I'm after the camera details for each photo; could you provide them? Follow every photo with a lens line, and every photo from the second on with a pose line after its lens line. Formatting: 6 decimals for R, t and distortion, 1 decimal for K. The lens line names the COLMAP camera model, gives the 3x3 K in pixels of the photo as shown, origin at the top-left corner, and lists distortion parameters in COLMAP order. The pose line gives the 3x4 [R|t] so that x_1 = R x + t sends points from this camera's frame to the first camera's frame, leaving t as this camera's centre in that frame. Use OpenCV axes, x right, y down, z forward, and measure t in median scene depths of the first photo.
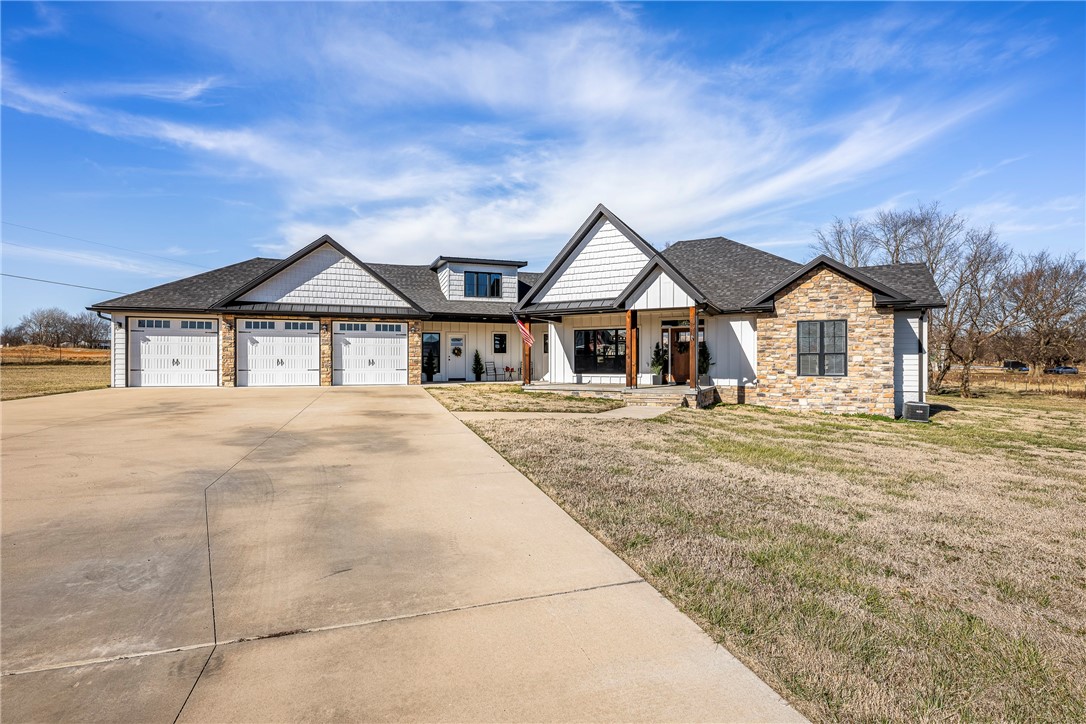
lens RADIAL K [[513.4, 0, 543.2], [0, 513.4, 389.0], [0, 0, 1]] dist [-0.000091, -0.000514]
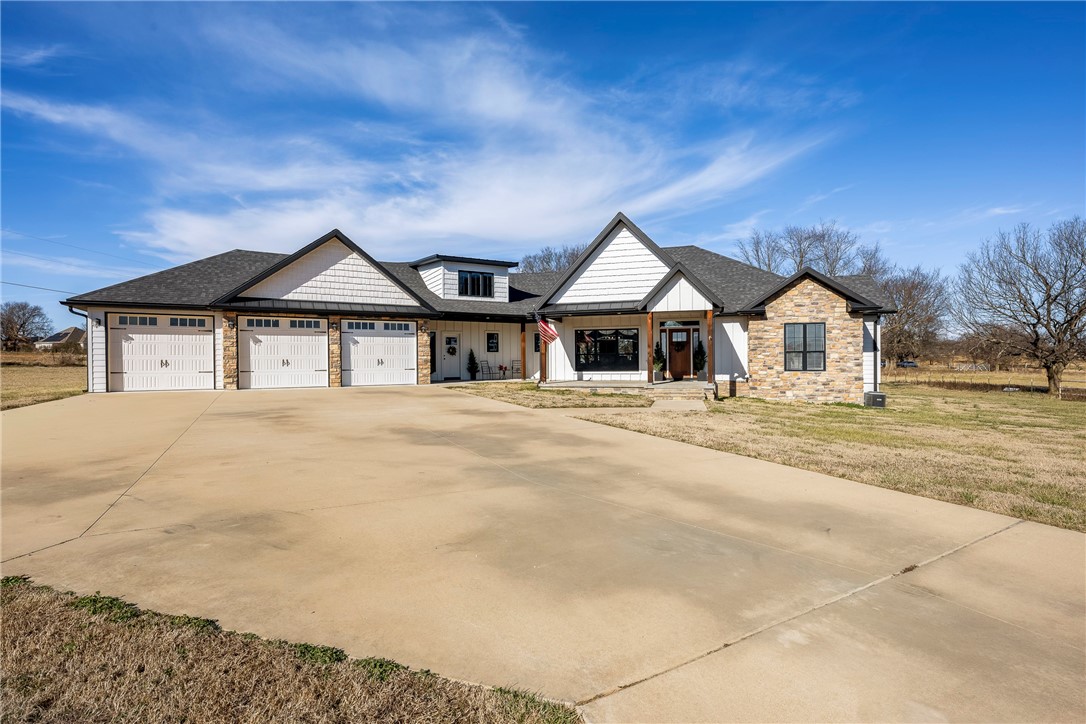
lens RADIAL K [[507.8, 0, 544.3], [0, 507.8, 360.9], [0, 0, 1]] dist [-0.003718, -0.000019]
pose [[0.980121, -0.007062, 0.198275, -0.238334], [0.017031, 0.998672, -0.048619, -0.002236], [-0.197668, 0.051029, 0.978940, 0.001102]]
